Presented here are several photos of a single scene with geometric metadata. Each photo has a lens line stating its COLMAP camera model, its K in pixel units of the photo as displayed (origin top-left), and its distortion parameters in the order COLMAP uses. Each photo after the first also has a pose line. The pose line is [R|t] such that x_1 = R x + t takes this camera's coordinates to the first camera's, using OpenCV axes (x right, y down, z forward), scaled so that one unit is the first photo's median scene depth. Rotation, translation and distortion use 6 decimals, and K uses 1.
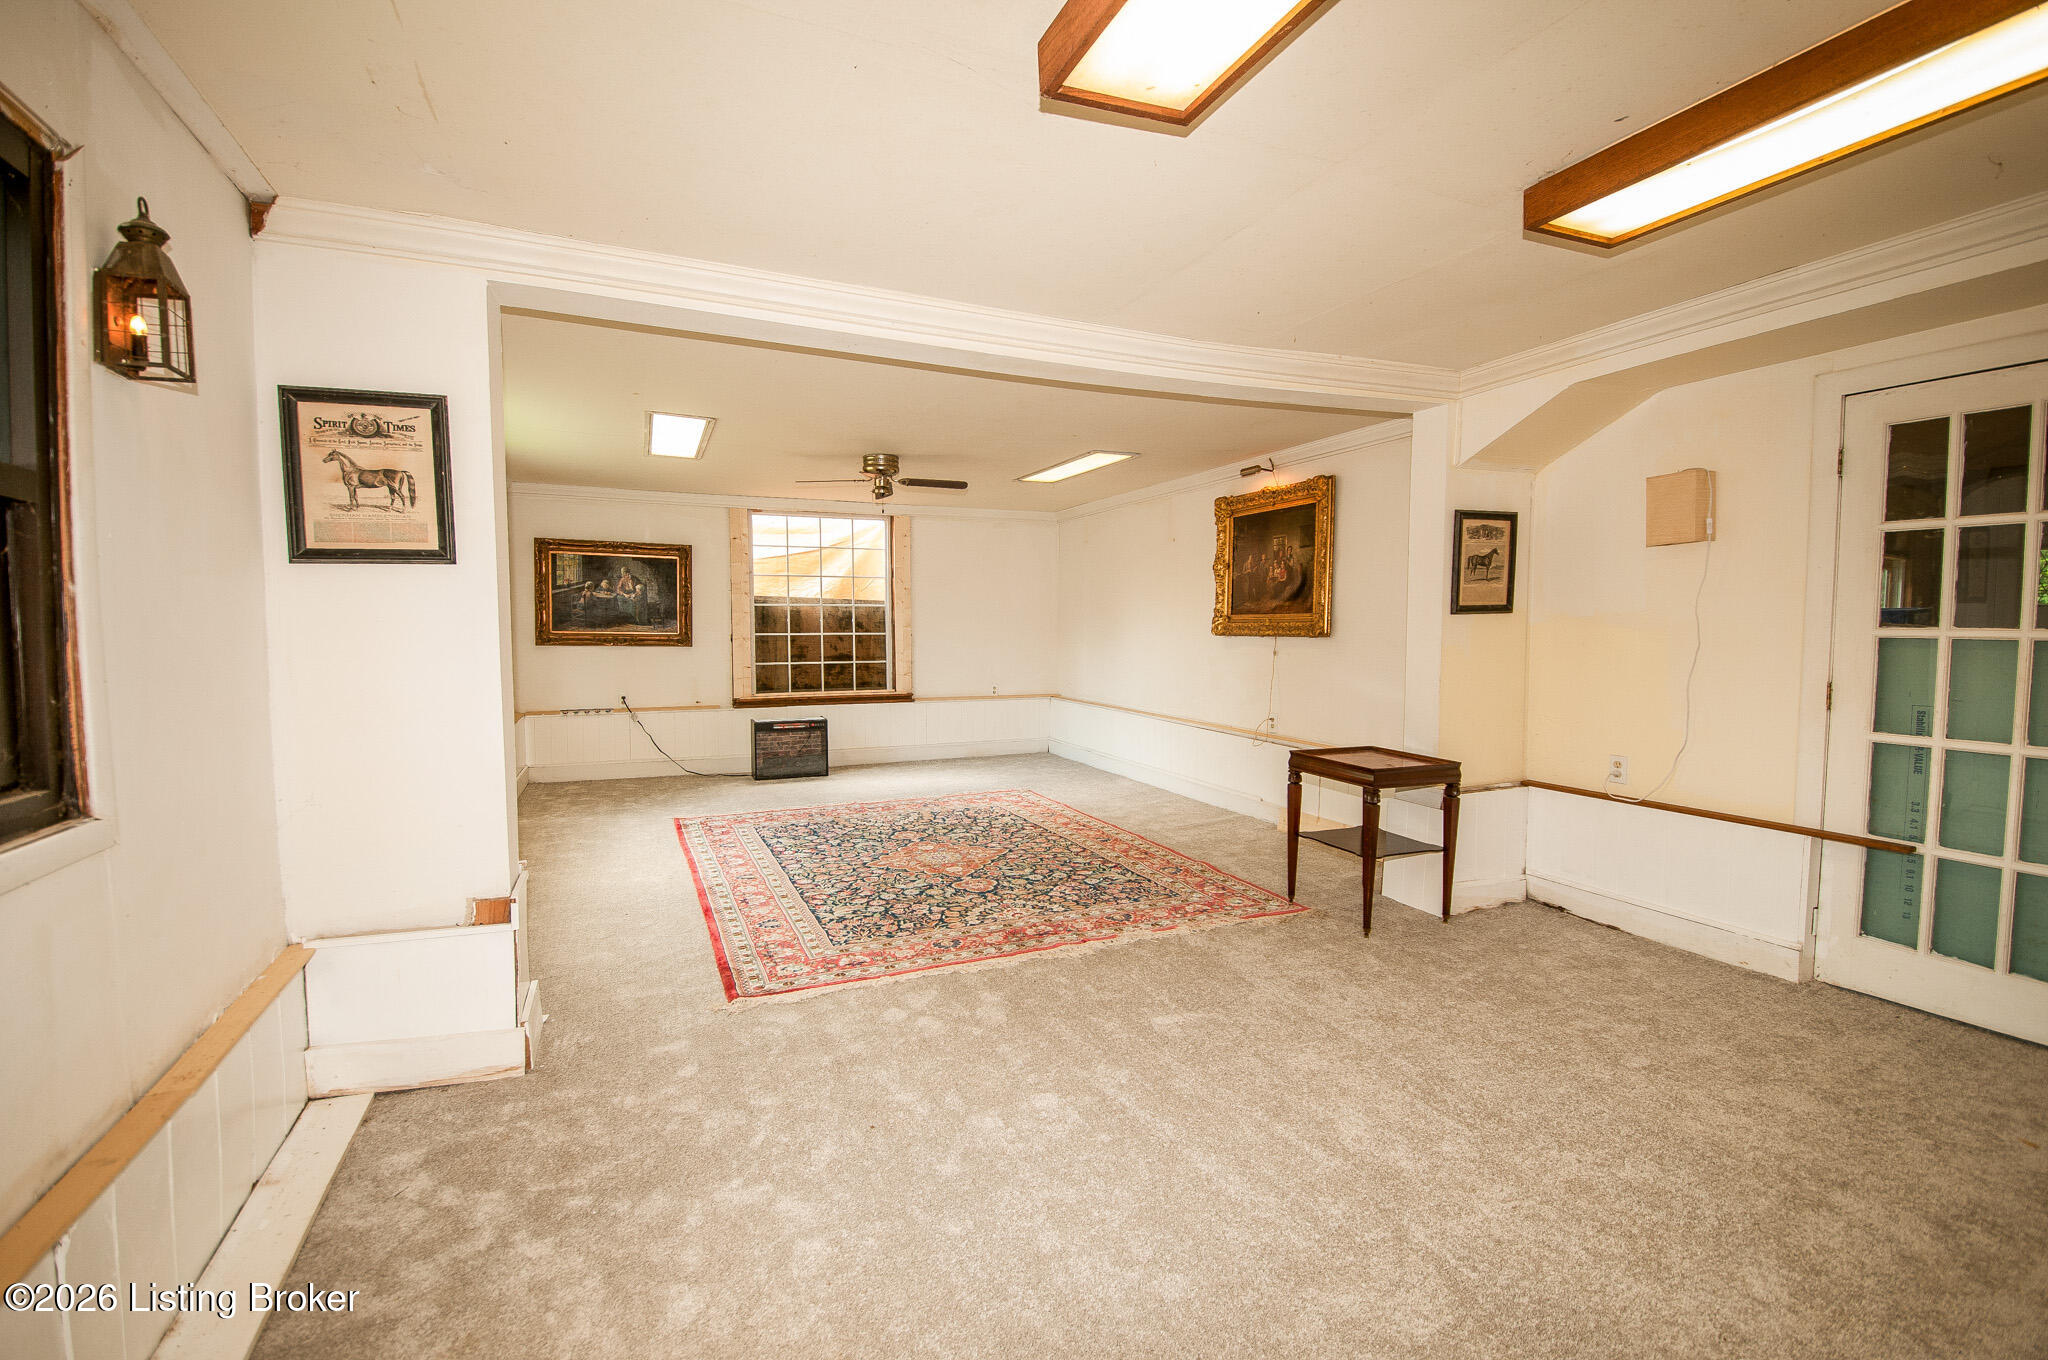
lens RADIAL K [[887.2, 0, 1020.0], [0, 887.2, 674.8], [0, 0, 1]] dist [-0.012795, -0.007626]
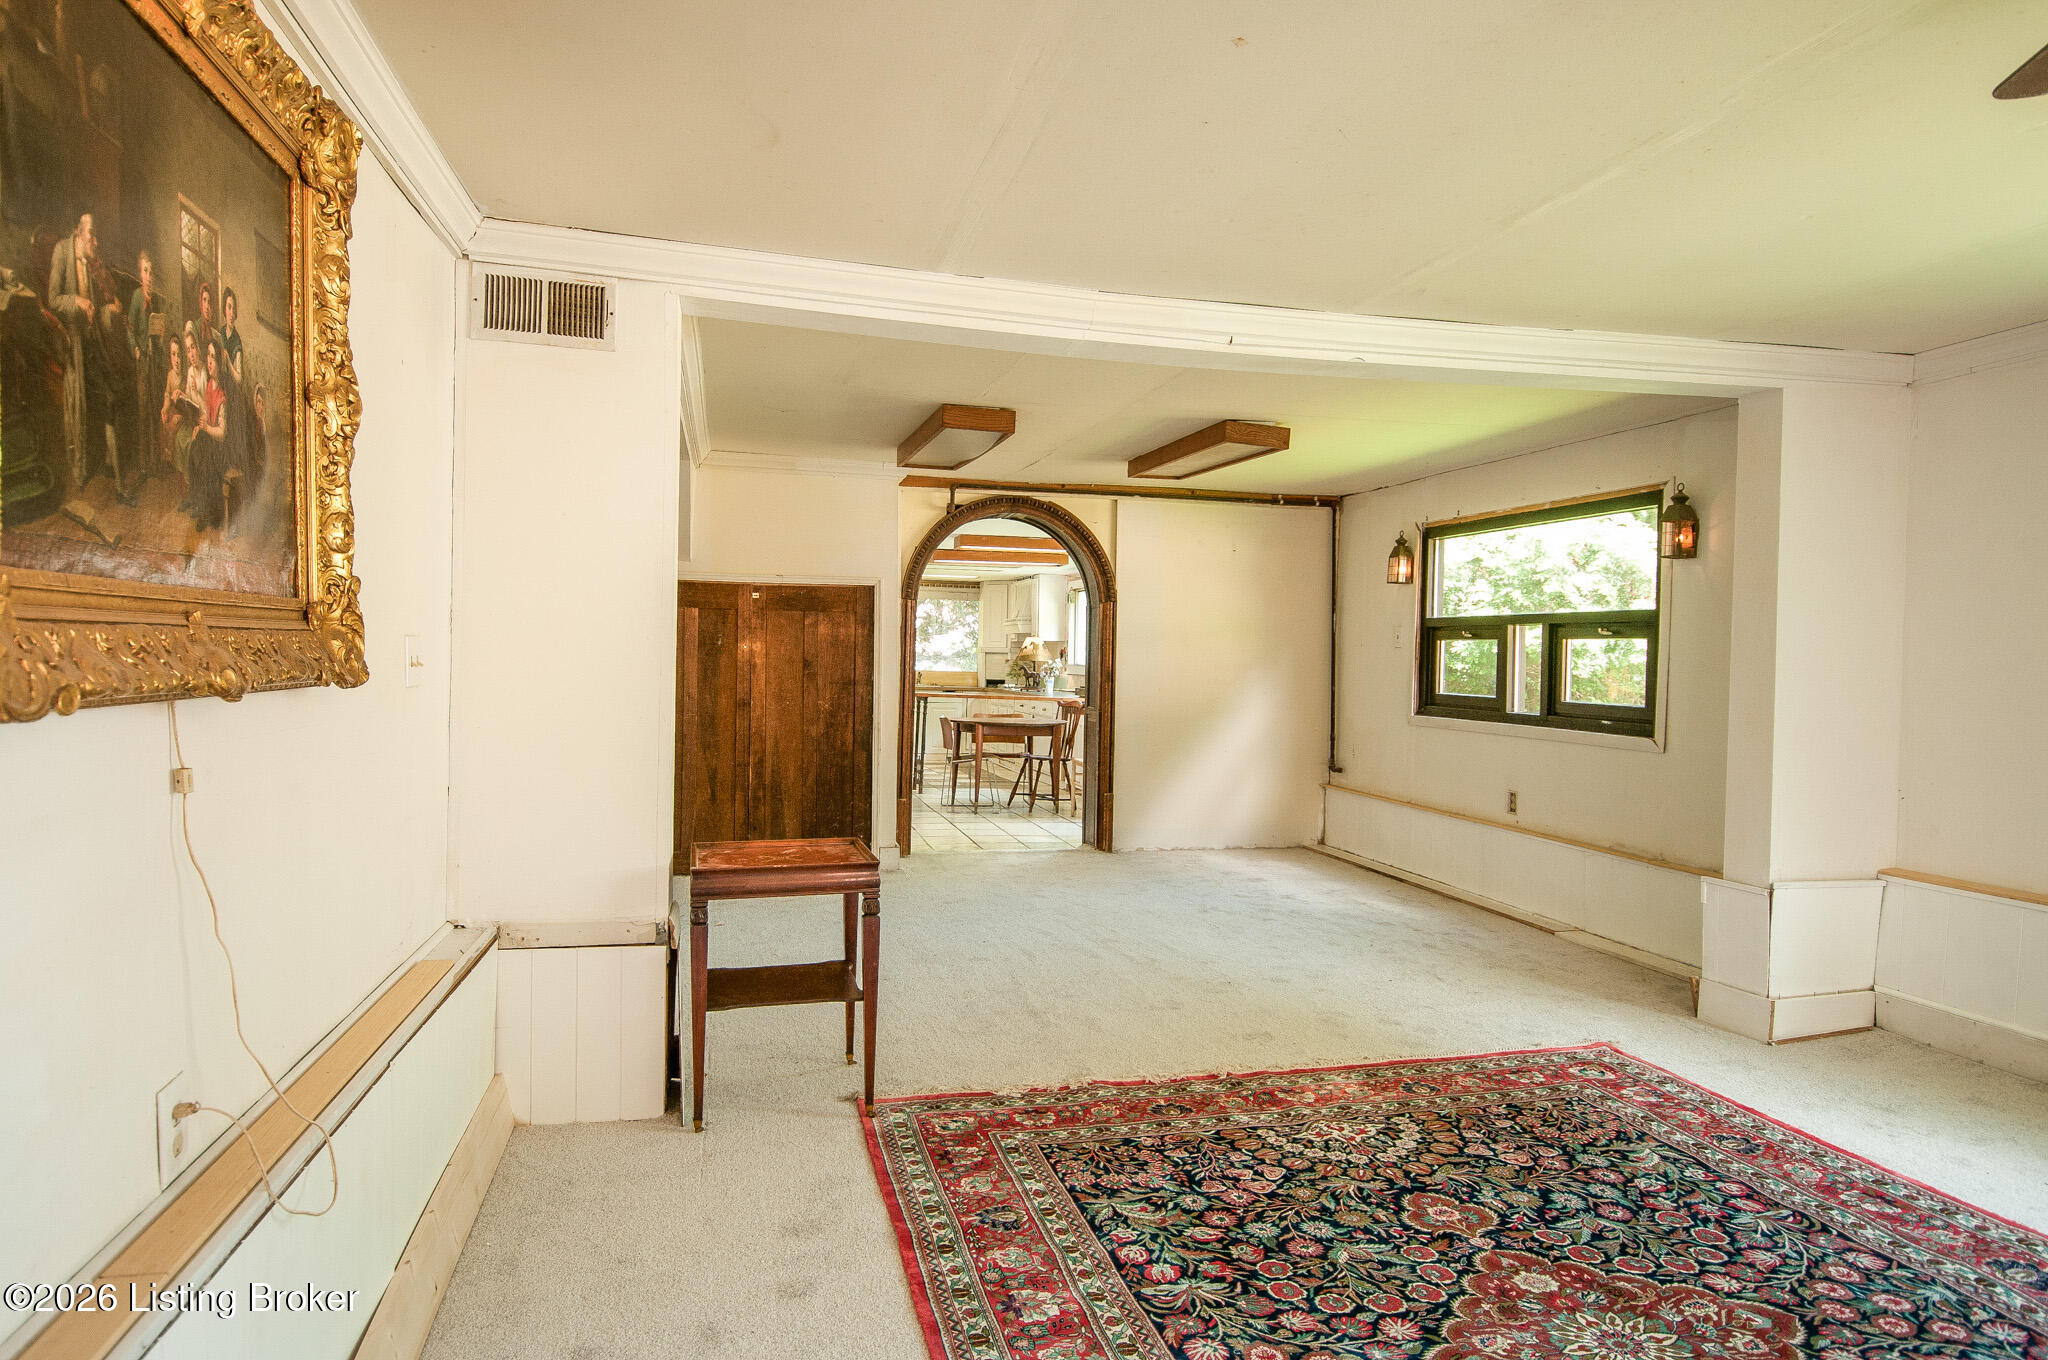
lens RADIAL K [[1242.4, 0, 1024.4], [0, 1242.4, 676.6], [0, 0, 1]] dist [-0.004779, -0.000391]
pose [[-0.987914, -0.018655, 0.153875, 0.078335], [-0.007110, 0.997140, 0.075236, -0.099193], [-0.154839, 0.073232, -0.985222, 1.750002]]
